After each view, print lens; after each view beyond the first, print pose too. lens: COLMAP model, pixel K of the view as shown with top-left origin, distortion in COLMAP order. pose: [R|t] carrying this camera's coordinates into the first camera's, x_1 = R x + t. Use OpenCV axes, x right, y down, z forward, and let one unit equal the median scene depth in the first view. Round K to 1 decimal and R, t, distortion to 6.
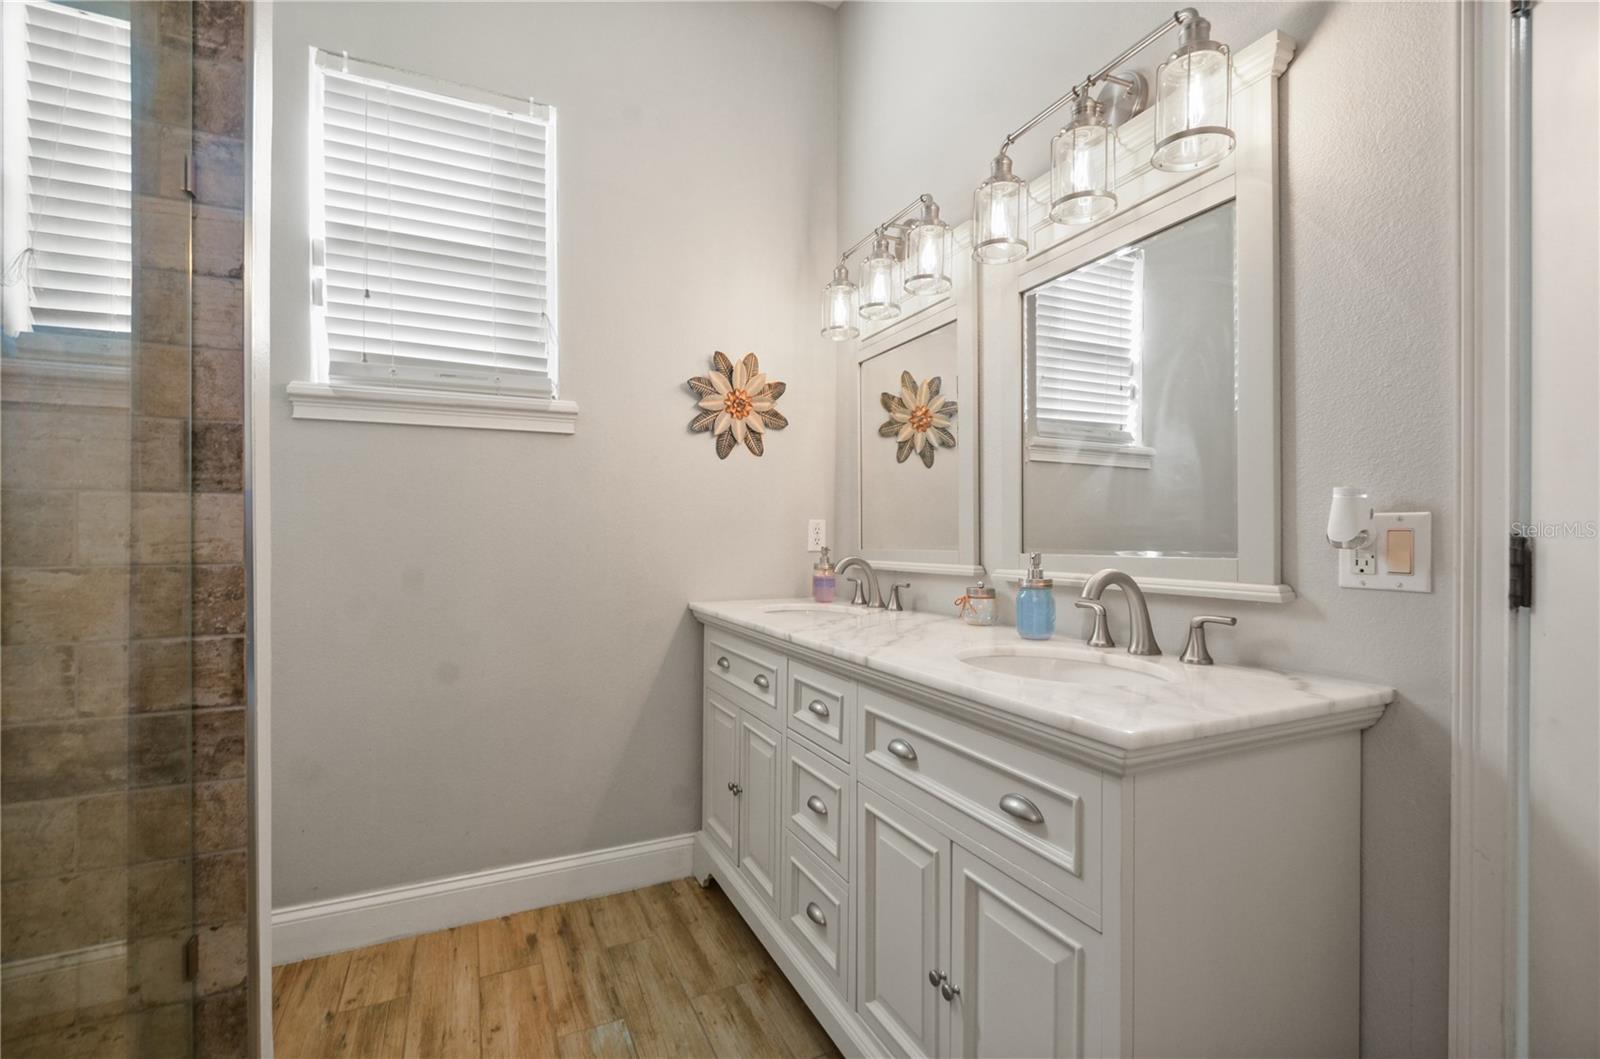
lens RADIAL K [[706.7, 0, 799.1], [0, 706.7, 534.0], [0, 0, 1]] dist [0.006139, -0.005977]
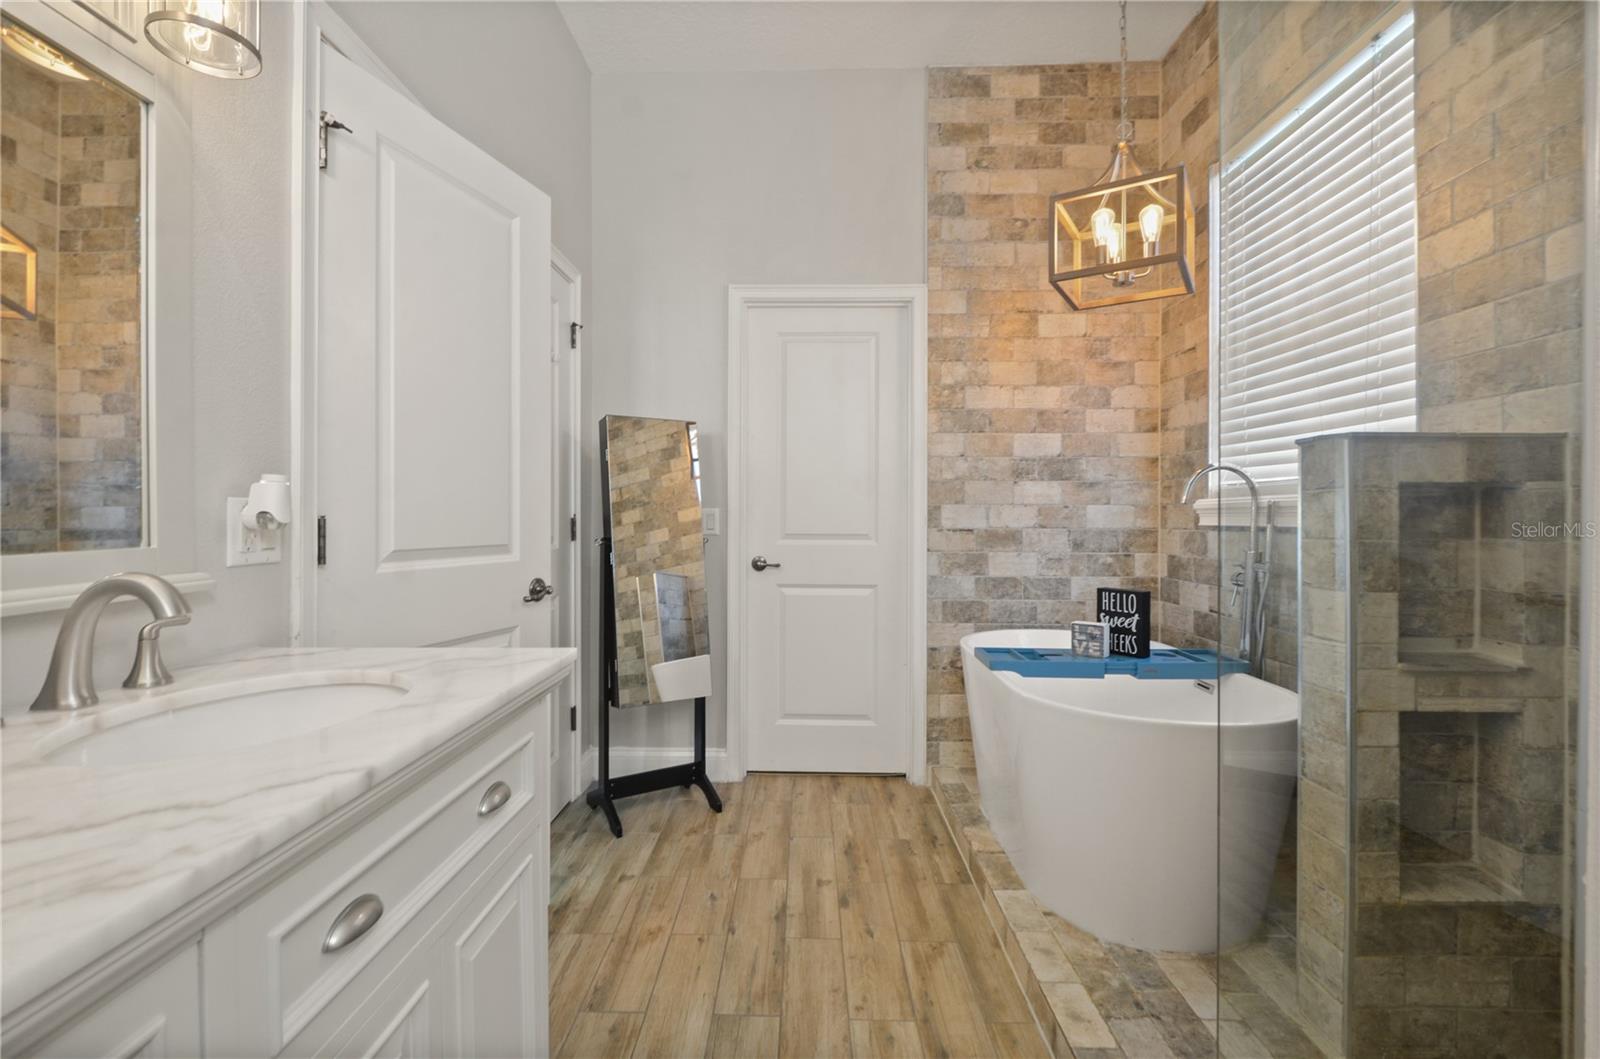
lens RADIAL K [[704.0, 0, 793.8], [0, 704.0, 514.2], [0, 0, 1]] dist [0.006531, -0.008218]
pose [[-0.890876, 0.001211, 0.454244, -0.599612], [0.001287, 0.999999, -0.000141, -0.007056], [-0.454244, 0.000459, -0.890877, 1.743264]]
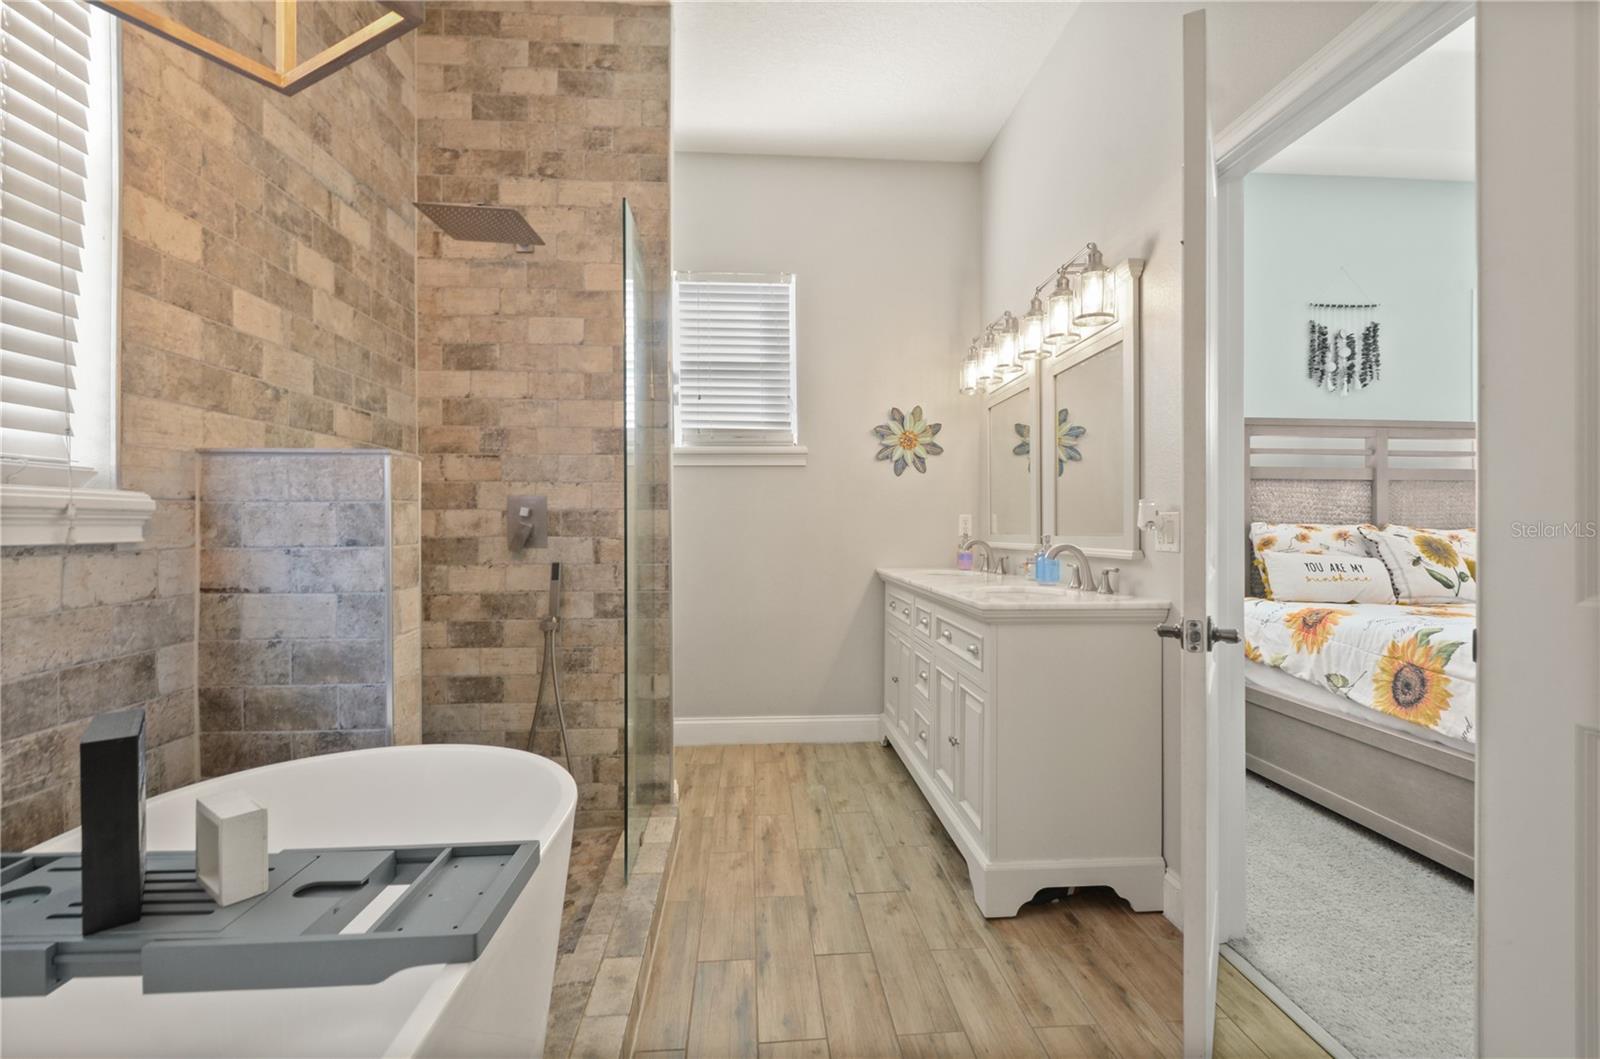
lens RADIAL K [[706.7, 0, 799.1], [0, 706.7, 534.0], [0, 0, 1]] dist [0.006139, -0.005977]
pose [[0.930196, 0.001833, -0.367058, 0.304261], [0.002424, 0.999935, 0.011137, 0.002601], [0.367054, -0.011249, 0.930132, -0.611476]]
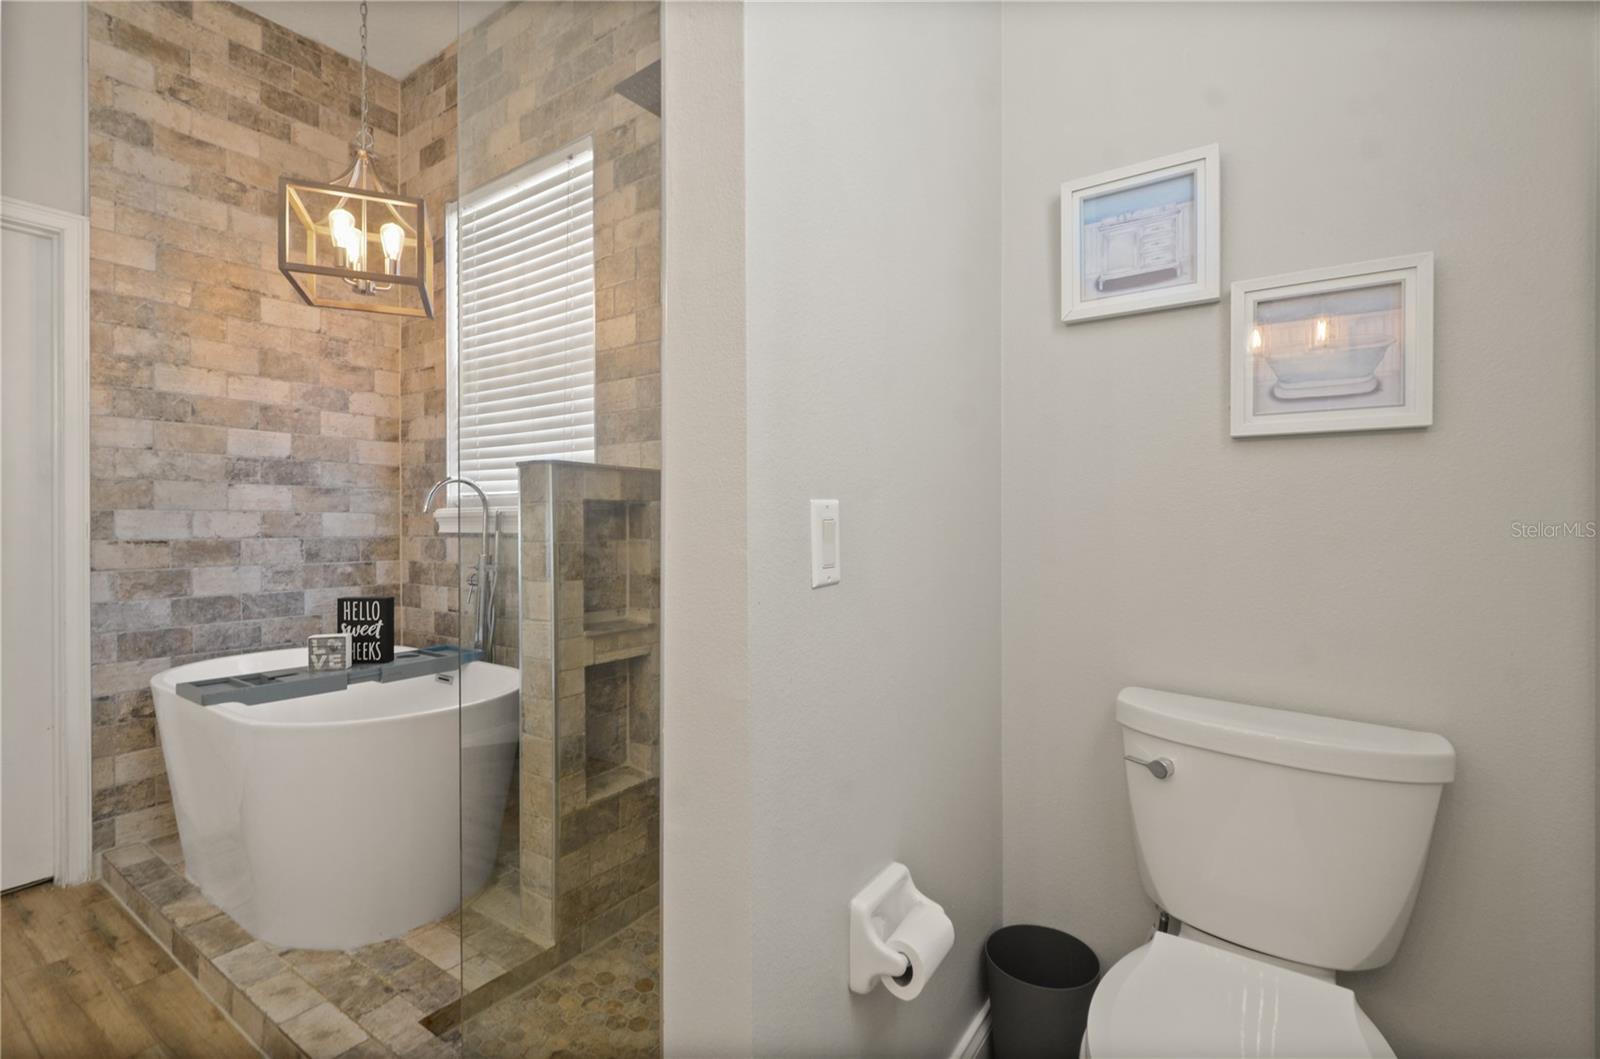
lens RADIAL K [[706.7, 0, 799.1], [0, 706.7, 534.0], [0, 0, 1]] dist [0.006139, -0.005977]
pose [[-0.864746, 0.008649, -0.502136, -0.582560], [-0.000078, 0.999849, 0.017357, -0.007530], [0.502210, 0.015049, -0.864615, 1.866854]]
